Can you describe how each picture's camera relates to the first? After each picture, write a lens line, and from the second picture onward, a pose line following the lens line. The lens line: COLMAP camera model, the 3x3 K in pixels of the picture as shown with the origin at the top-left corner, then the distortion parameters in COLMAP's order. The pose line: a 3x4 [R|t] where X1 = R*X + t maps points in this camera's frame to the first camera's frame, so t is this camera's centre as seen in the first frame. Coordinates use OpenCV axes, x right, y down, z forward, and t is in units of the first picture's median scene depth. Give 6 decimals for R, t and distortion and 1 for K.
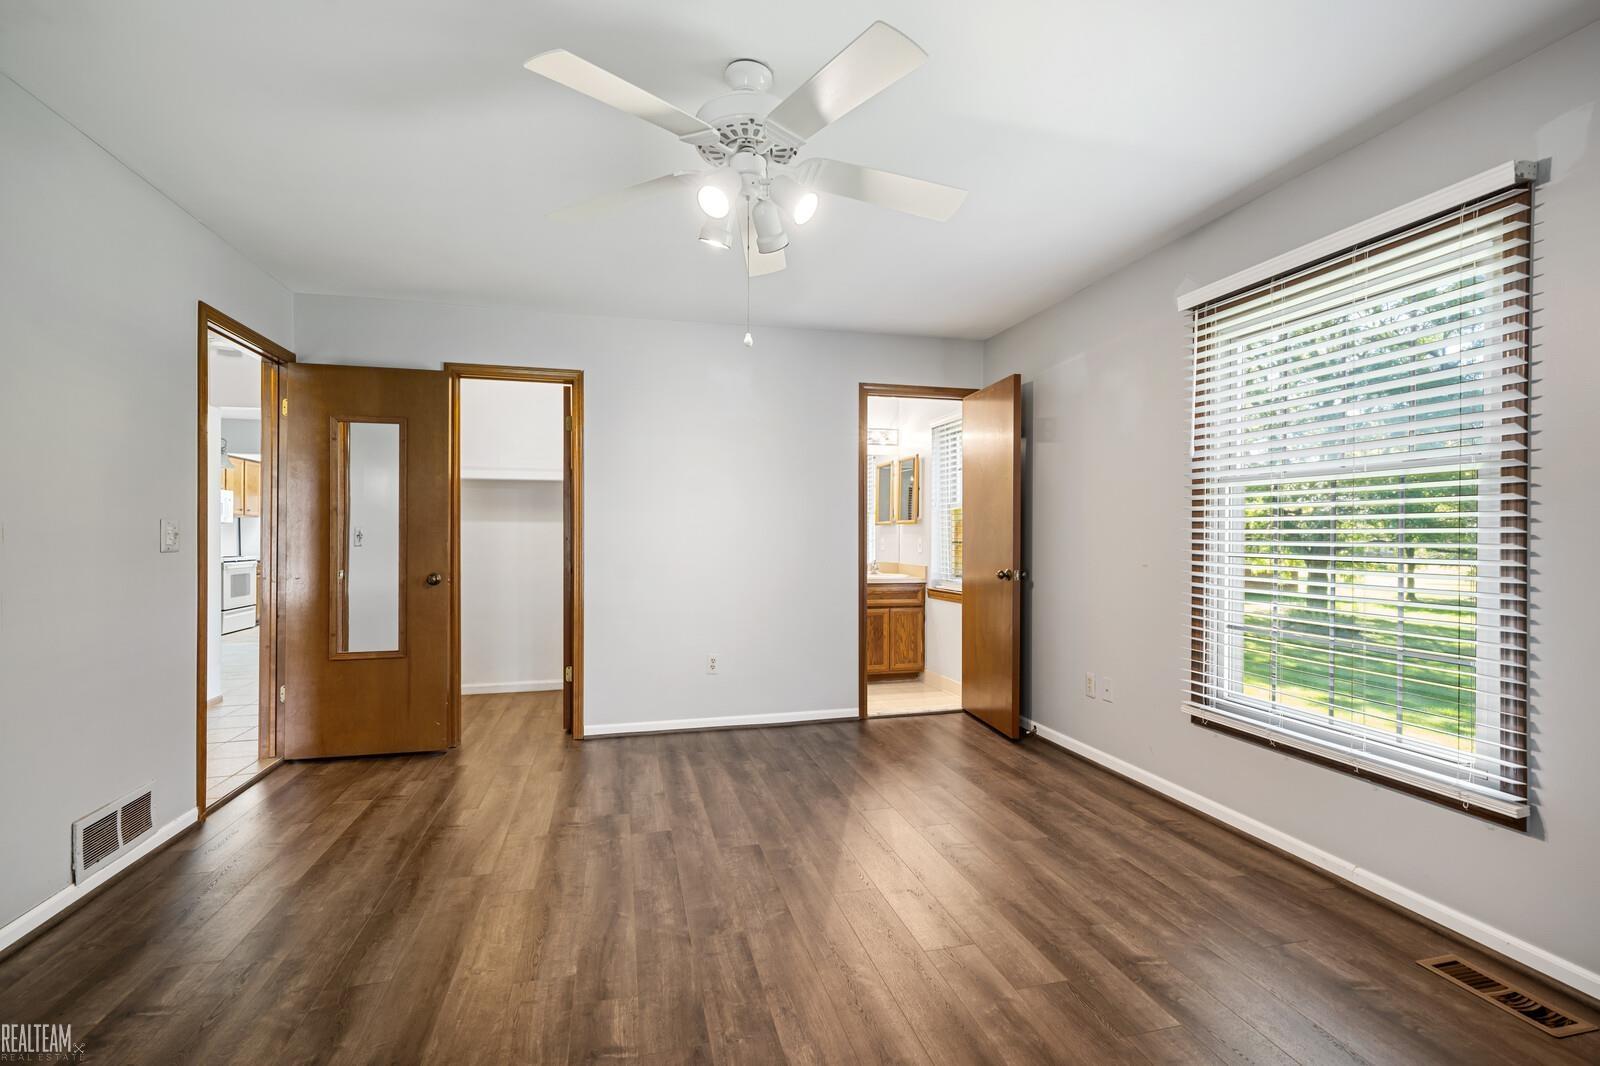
lens RADIAL K [[732.1, 0, 800.0], [0, 732.1, 533.0], [0, 0, 1]] dist [0.000968, -0.000001]
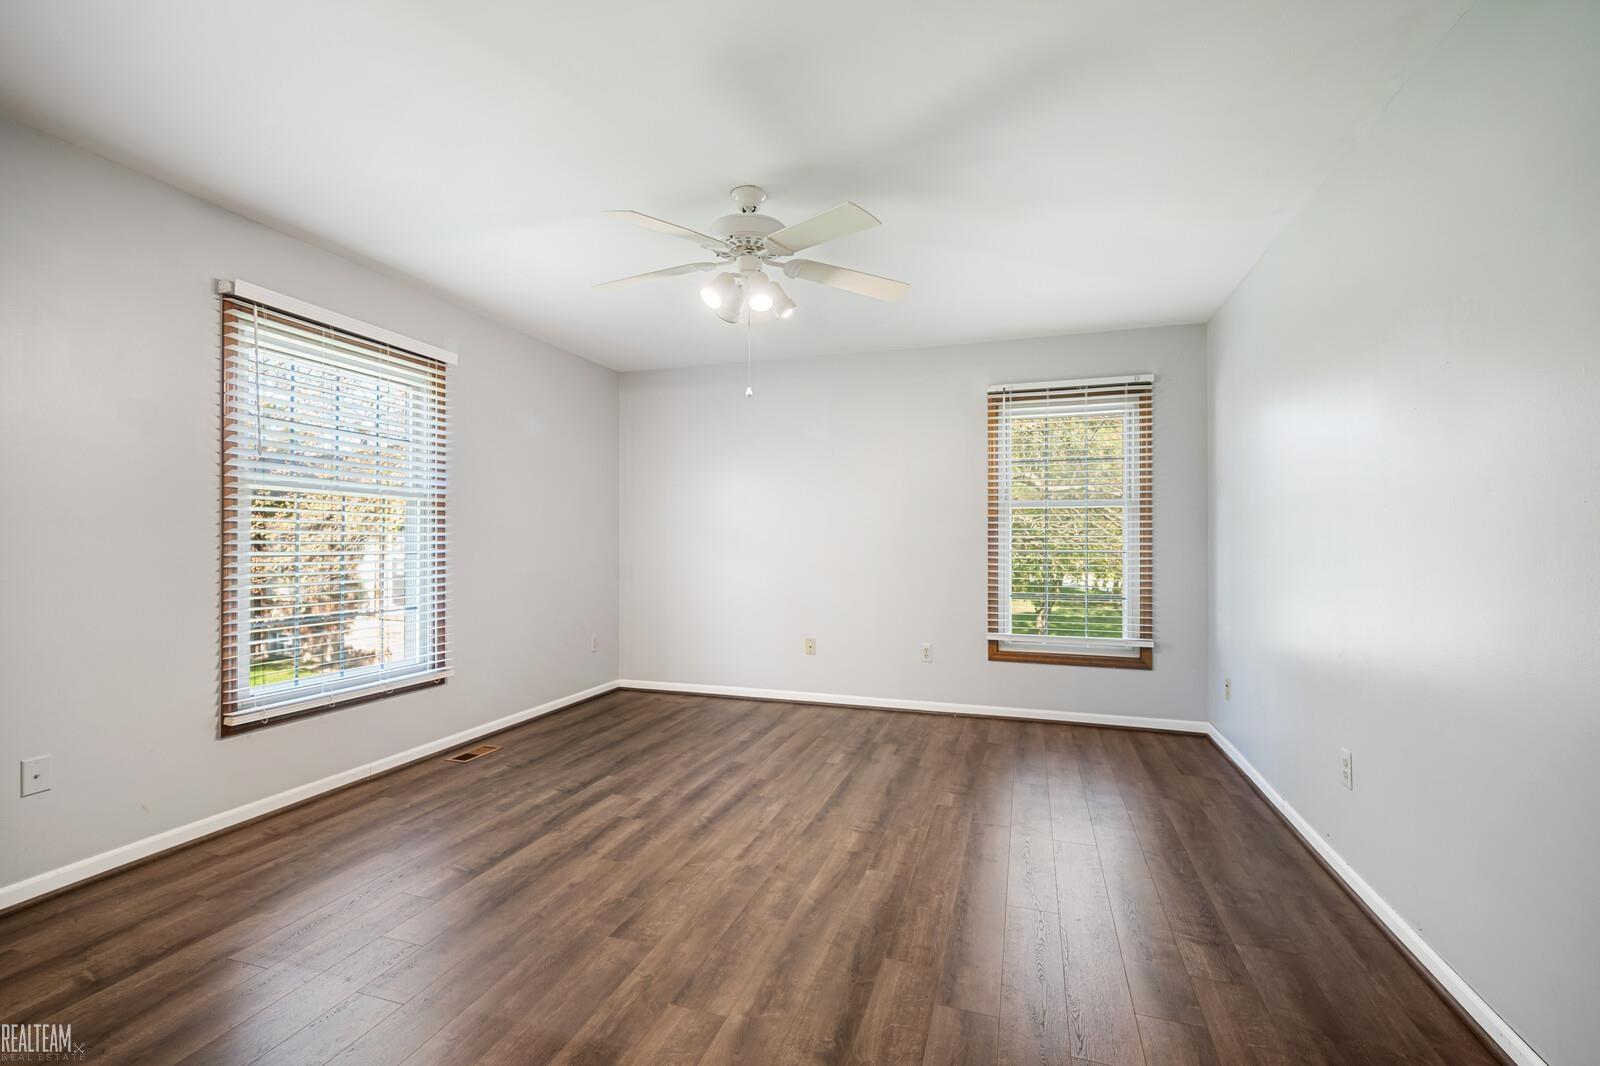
lens RADIAL K [[732.1, 0, 800.0], [0, 732.1, 533.0], [0, 0, 1]] dist [0.000968, -0.000001]
pose [[-0.854506, 0.001500, 0.519440, -0.709512], [-0.004187, 0.999943, -0.009775, 0.006071], [-0.519425, -0.010527, -0.854451, 1.753259]]
